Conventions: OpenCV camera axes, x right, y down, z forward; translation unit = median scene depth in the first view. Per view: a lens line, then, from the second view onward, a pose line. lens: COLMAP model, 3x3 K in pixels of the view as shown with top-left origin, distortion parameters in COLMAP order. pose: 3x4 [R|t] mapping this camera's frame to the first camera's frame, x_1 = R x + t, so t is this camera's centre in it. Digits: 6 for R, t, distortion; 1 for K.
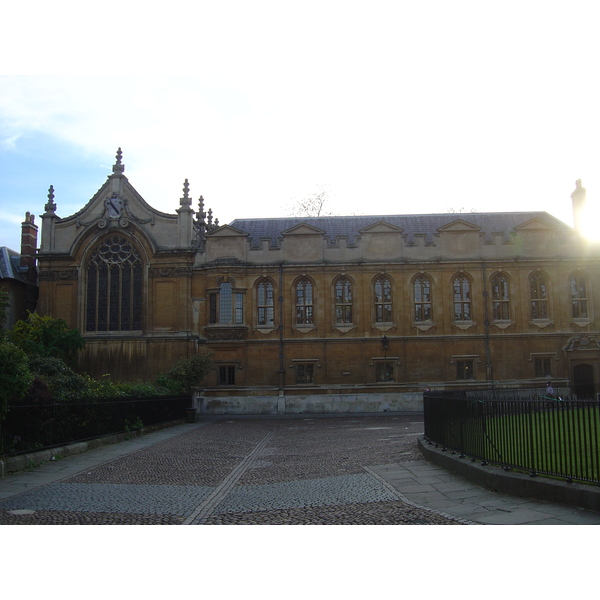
lens RADIAL K [[660.2, 0, 300.7], [0, 660.2, 300.0], [0, 0, 1]] dist [-0.138177, 0.000000]
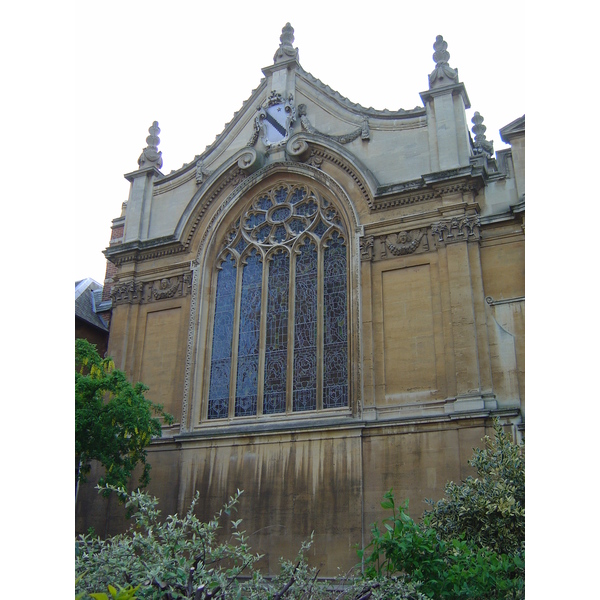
lens RADIAL K [[660.2, 0, 299.8], [0, 660.2, 299.1], [0, 0, 1]] dist [-0.138177, 0.000000]
pose [[0.927723, -0.117334, -0.354347, -0.134591], [0.016267, 0.961117, -0.275662, 0.087002], [0.372914, 0.249974, 0.893560, 0.656480]]
